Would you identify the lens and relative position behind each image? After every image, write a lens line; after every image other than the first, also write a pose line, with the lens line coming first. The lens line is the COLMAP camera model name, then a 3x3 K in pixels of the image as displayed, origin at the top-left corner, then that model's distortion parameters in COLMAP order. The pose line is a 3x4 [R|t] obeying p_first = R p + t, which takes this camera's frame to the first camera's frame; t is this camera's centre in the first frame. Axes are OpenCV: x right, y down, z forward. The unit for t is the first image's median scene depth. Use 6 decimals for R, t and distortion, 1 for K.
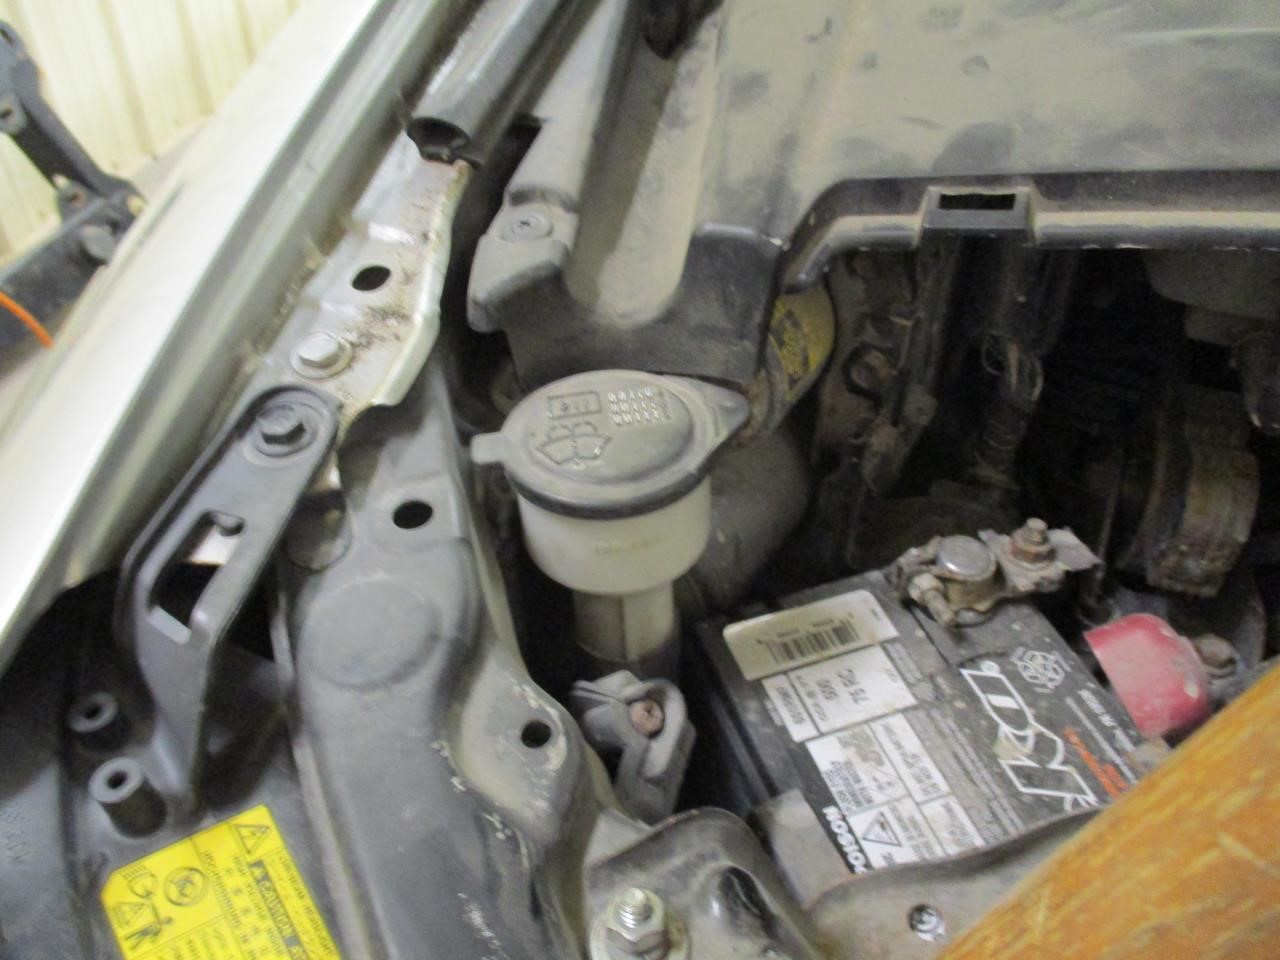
lens RADIAL K [[1056.1, 0, 639.2], [0, 1056.1, 475.7], [0, 0, 1]] dist [-0.014357, -0.002874]
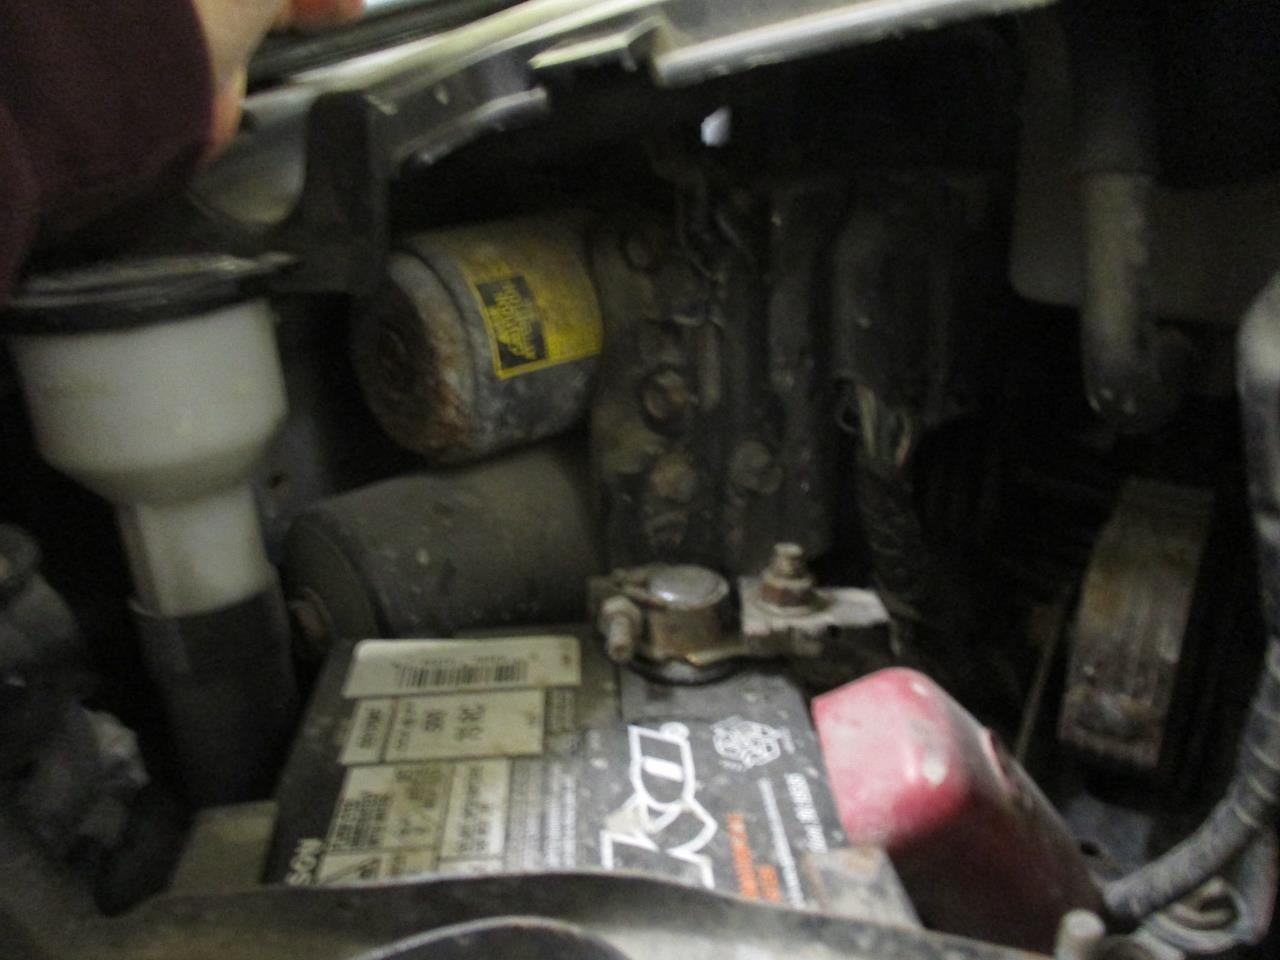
lens RADIAL K [[1056.1, 0, 635.2], [0, 1056.1, 491.1], [0, 0, 1]] dist [-0.014357, -0.002874]
pose [[0.960438, 0.076781, -0.267699, 0.486614], [-0.160307, 0.938445, -0.305979, 0.253404], [0.227727, 0.336788, 0.913627, 0.332021]]
